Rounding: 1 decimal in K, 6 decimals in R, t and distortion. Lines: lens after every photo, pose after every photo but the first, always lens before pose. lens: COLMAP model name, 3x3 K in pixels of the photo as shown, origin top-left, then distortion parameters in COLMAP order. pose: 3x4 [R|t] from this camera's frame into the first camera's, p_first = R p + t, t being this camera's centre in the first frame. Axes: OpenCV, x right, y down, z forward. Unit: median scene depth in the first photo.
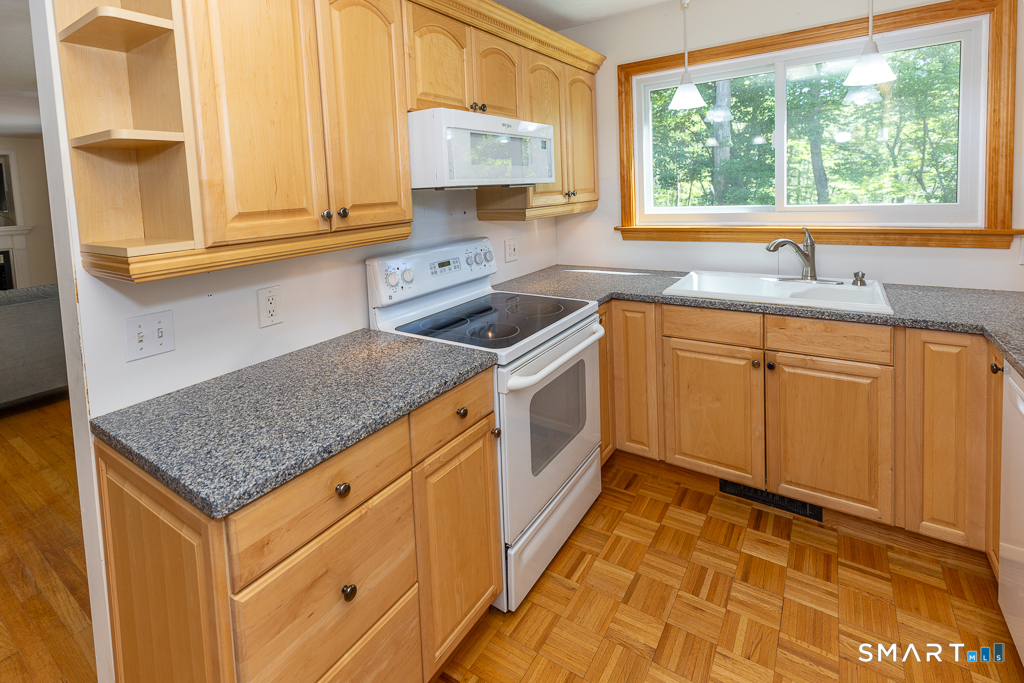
lens RADIAL K [[486.0, 0, 460.6], [0, 486.0, 226.7], [0, 0, 1]] dist [0.000114, 0.000305]
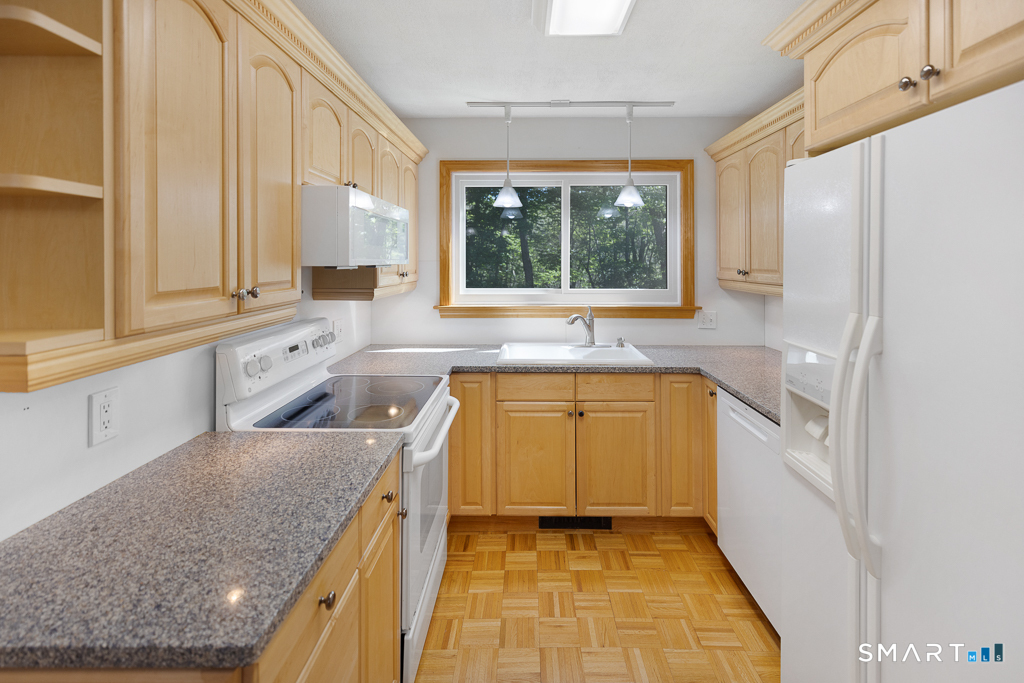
lens RADIAL K [[496.1, 0, 498.1], [0, 496.1, 262.3], [0, 0, 1]] dist [-0.000061, -0.000206]
pose [[0.826770, 0.043804, 0.560832, -0.301551], [0.004921, 0.996362, -0.085076, -0.003498], [-0.562519, 0.073098, 0.823547, 0.009249]]
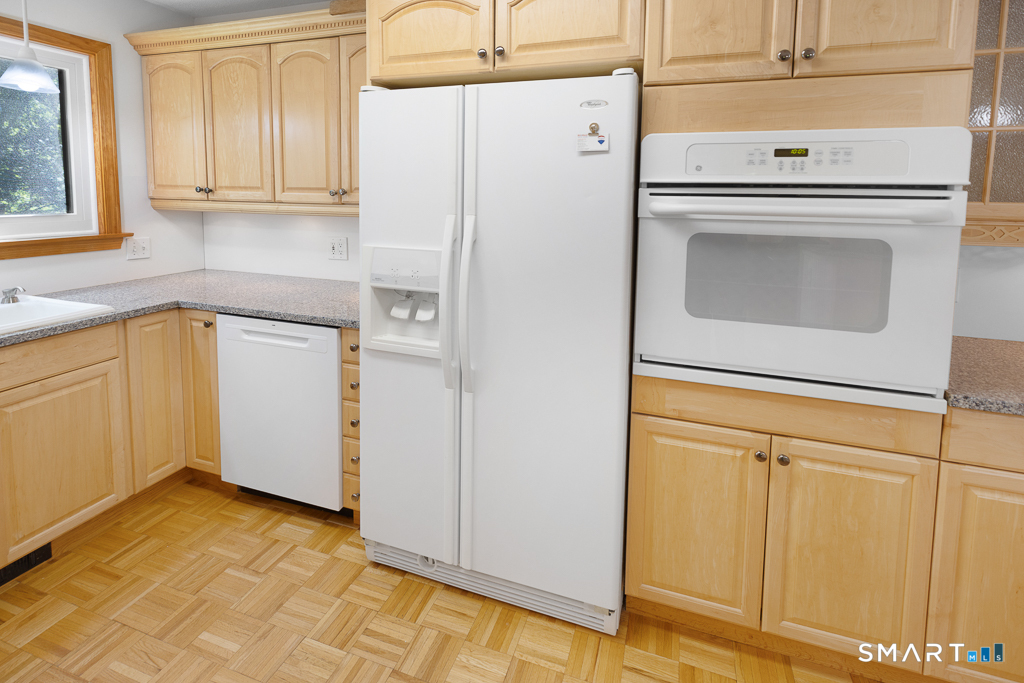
lens RADIAL K [[497.7, 0, 512.6], [0, 497.7, 234.0], [0, 0, 1]] dist [0.001299, -0.000728]
pose [[-0.316795, -0.042504, 0.947541, -0.410480], [0.071562, 0.995077, 0.068562, -0.008378], [-0.945790, 0.089528, -0.312194, 0.411688]]
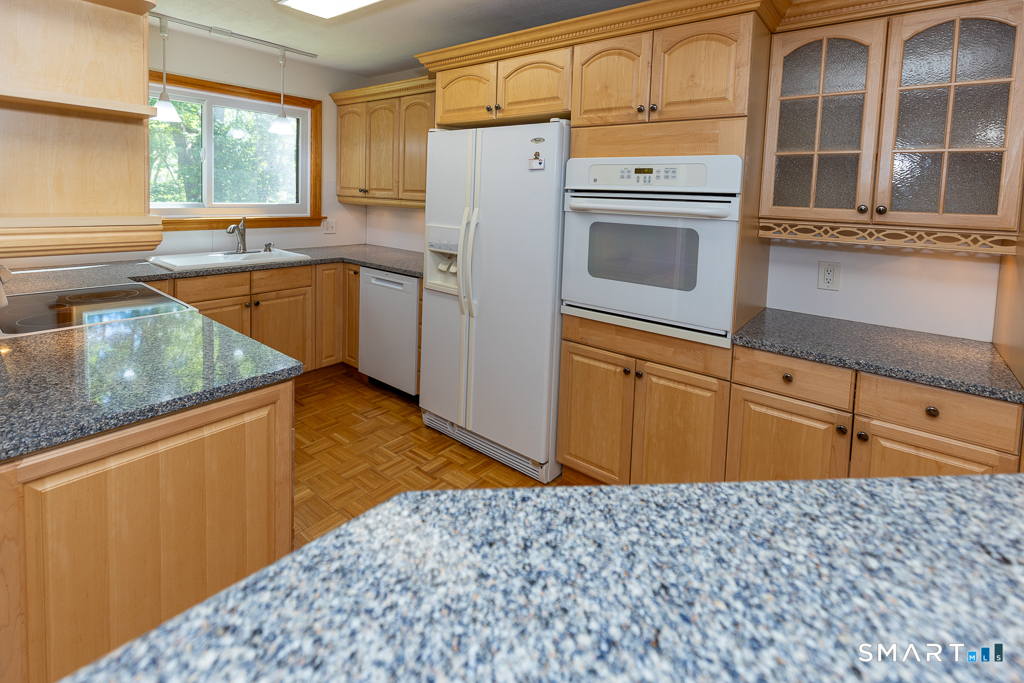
lens RADIAL K [[558.5, 0, 474.7], [0, 558.5, 238.0], [0, 0, 1]] dist [-0.028676, -0.000341]
pose [[0.125498, -0.036730, 0.991414, -1.067412], [0.038829, 0.998731, 0.032086, 0.042537], [-0.991334, 0.034469, 0.126765, 0.055301]]
